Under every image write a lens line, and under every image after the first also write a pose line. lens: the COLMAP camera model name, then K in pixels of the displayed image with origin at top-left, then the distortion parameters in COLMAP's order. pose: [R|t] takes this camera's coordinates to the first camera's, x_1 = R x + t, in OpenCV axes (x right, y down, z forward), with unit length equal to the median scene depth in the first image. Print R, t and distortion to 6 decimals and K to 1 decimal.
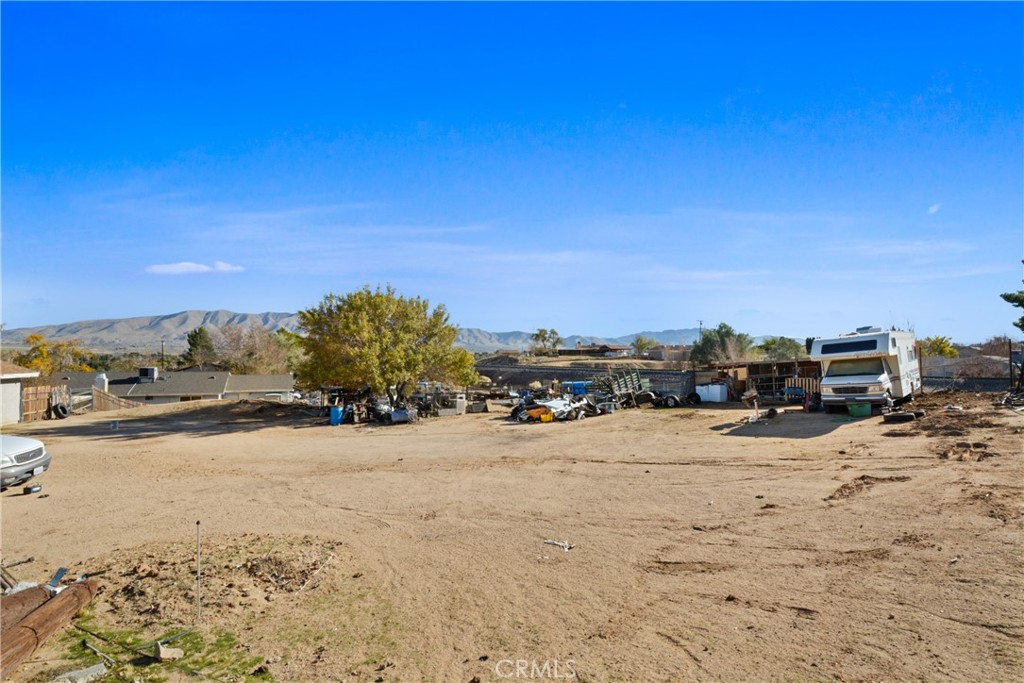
lens RADIAL K [[458.0, 0, 519.1], [0, 458.0, 344.3], [0, 0, 1]] dist [0.004000, -0.015697]
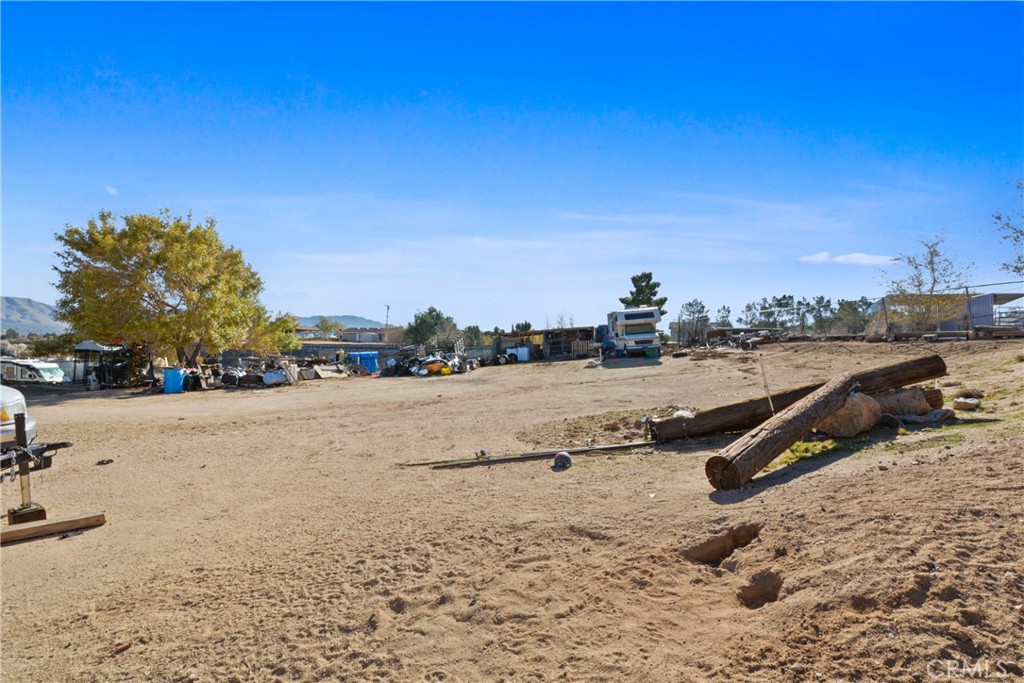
lens RADIAL K [[458.0, 0, 519.1], [0, 458.0, 344.3], [0, 0, 1]] dist [0.004000, -0.015697]
pose [[0.723807, 0.013067, 0.689878, -0.467367], [-0.028659, 0.999527, 0.011137, 0.068290], [-0.689407, -0.027832, 0.723840, 0.091324]]
